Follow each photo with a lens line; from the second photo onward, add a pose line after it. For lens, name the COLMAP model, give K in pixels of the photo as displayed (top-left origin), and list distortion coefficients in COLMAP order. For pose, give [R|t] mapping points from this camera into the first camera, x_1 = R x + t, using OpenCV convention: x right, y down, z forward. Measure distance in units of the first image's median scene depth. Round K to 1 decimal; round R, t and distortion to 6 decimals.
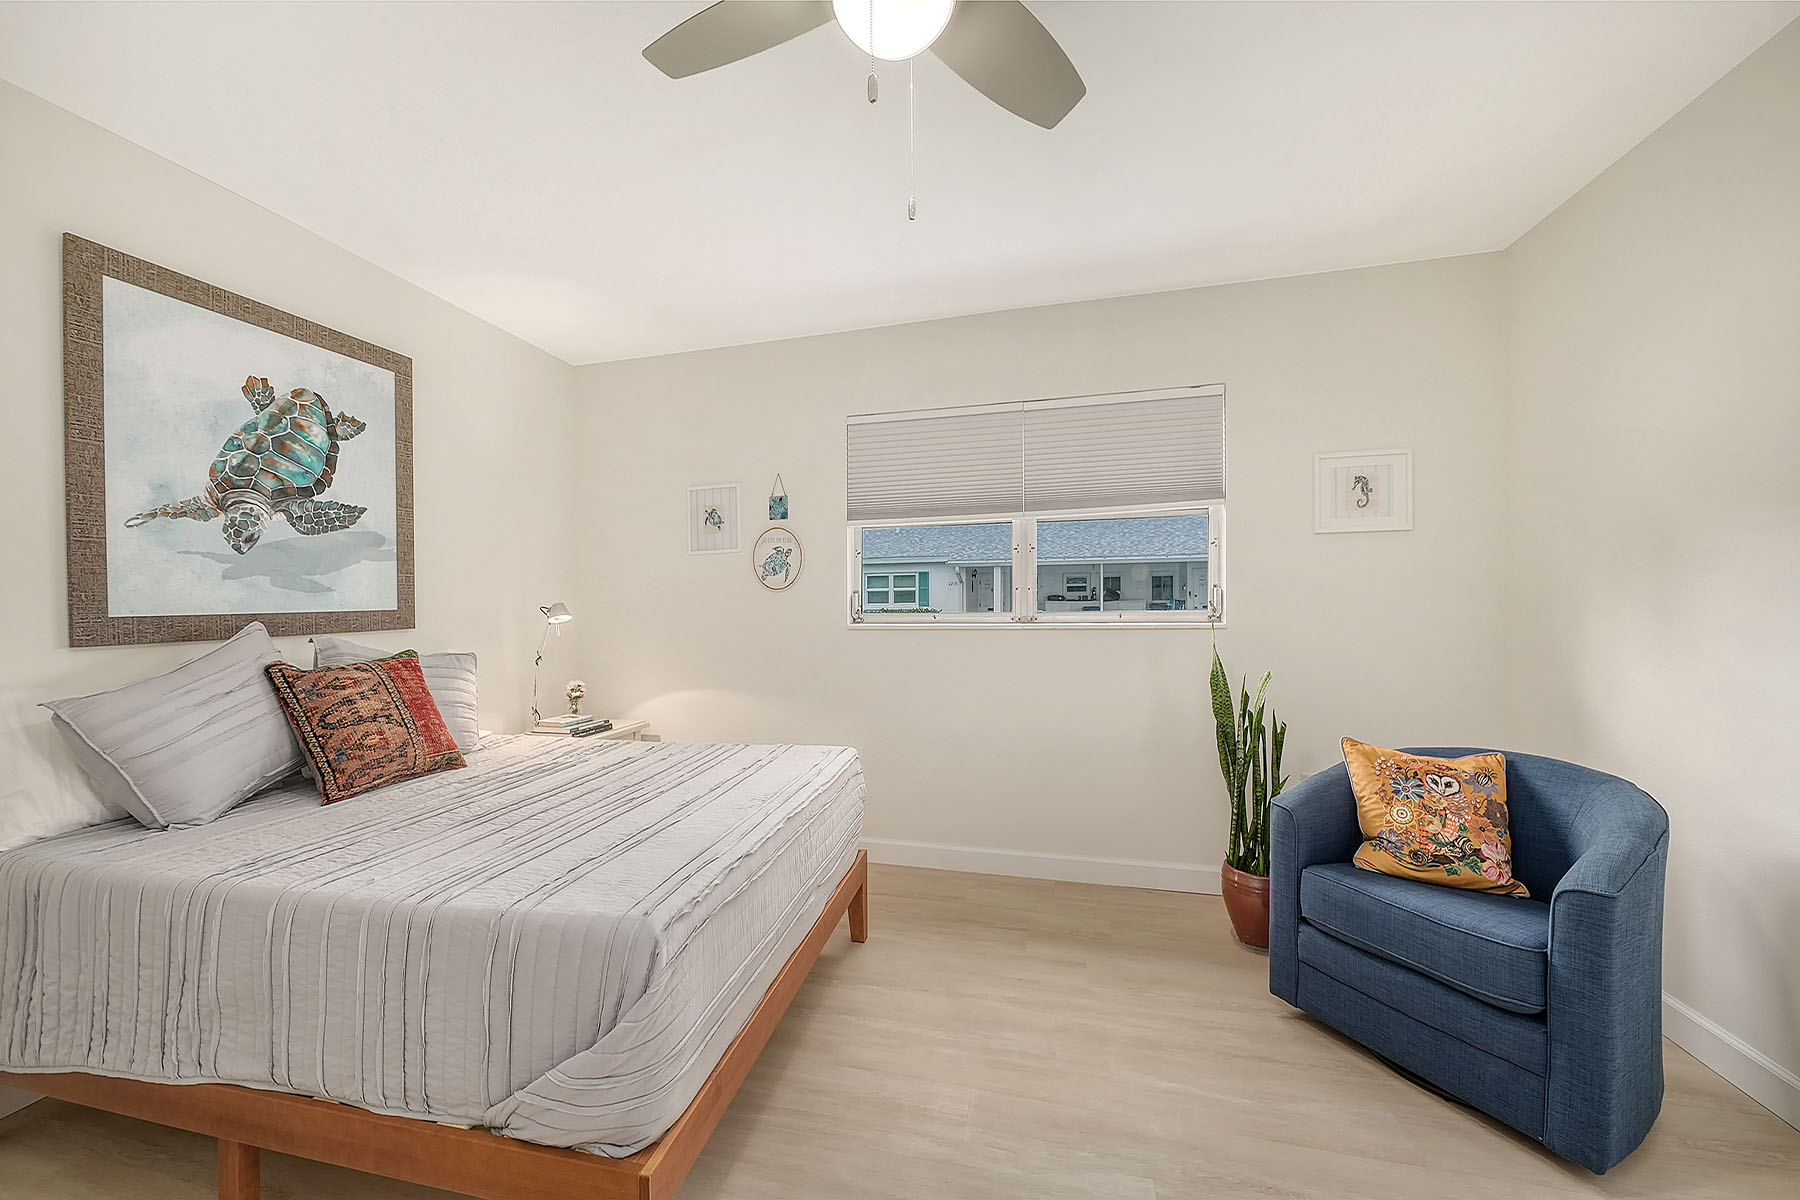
lens RADIAL K [[626.2, 0, 884.8], [0, 626.2, 603.6], [0, 0, 1]] dist [-0.005846, -0.001430]
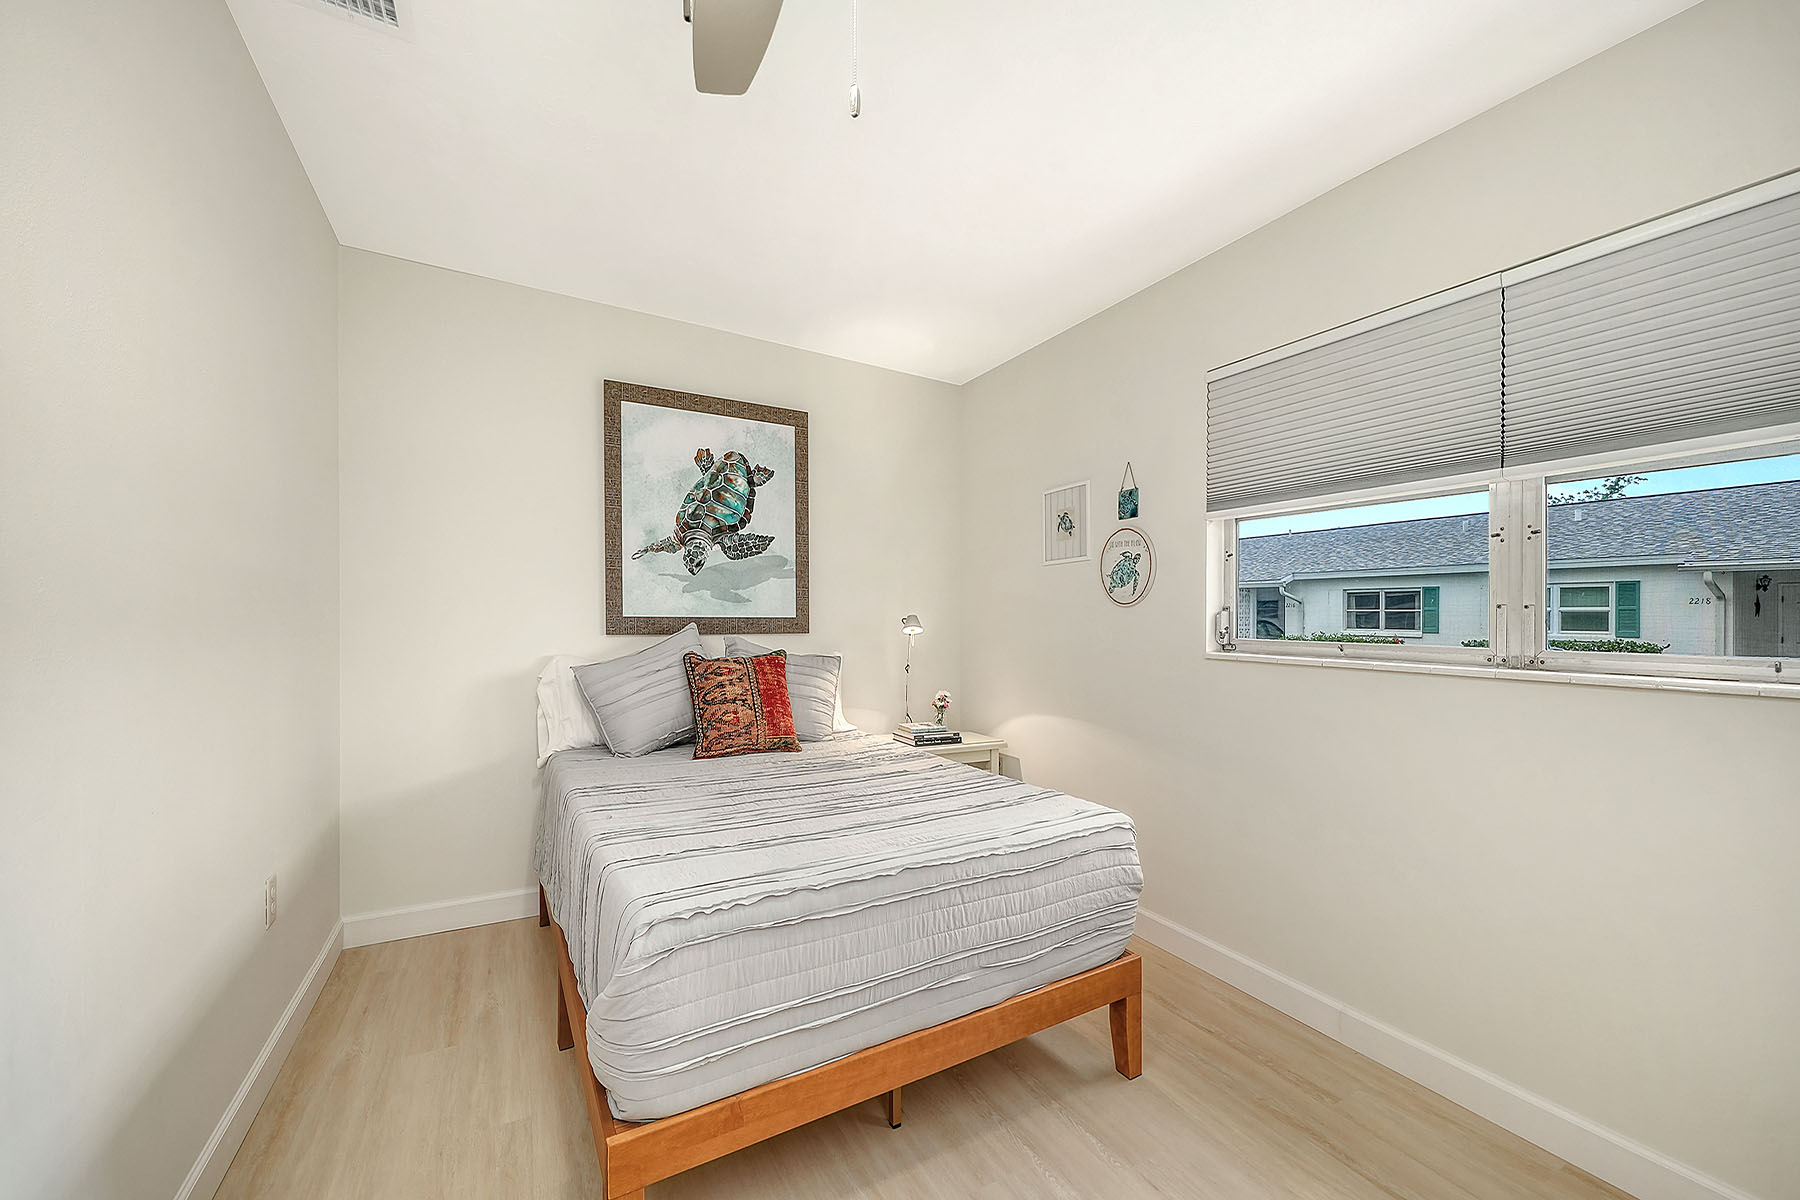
lens RADIAL K [[671.1, 0, 903.1], [0, 671.1, 614.2], [0, 0, 1]] dist [-0.006159, 0.000007]
pose [[0.688021, 0.018845, -0.725446, 0.367582], [-0.026327, 0.999653, 0.000999, -0.003938], [0.725213, 0.018411, 0.688278, 0.262576]]
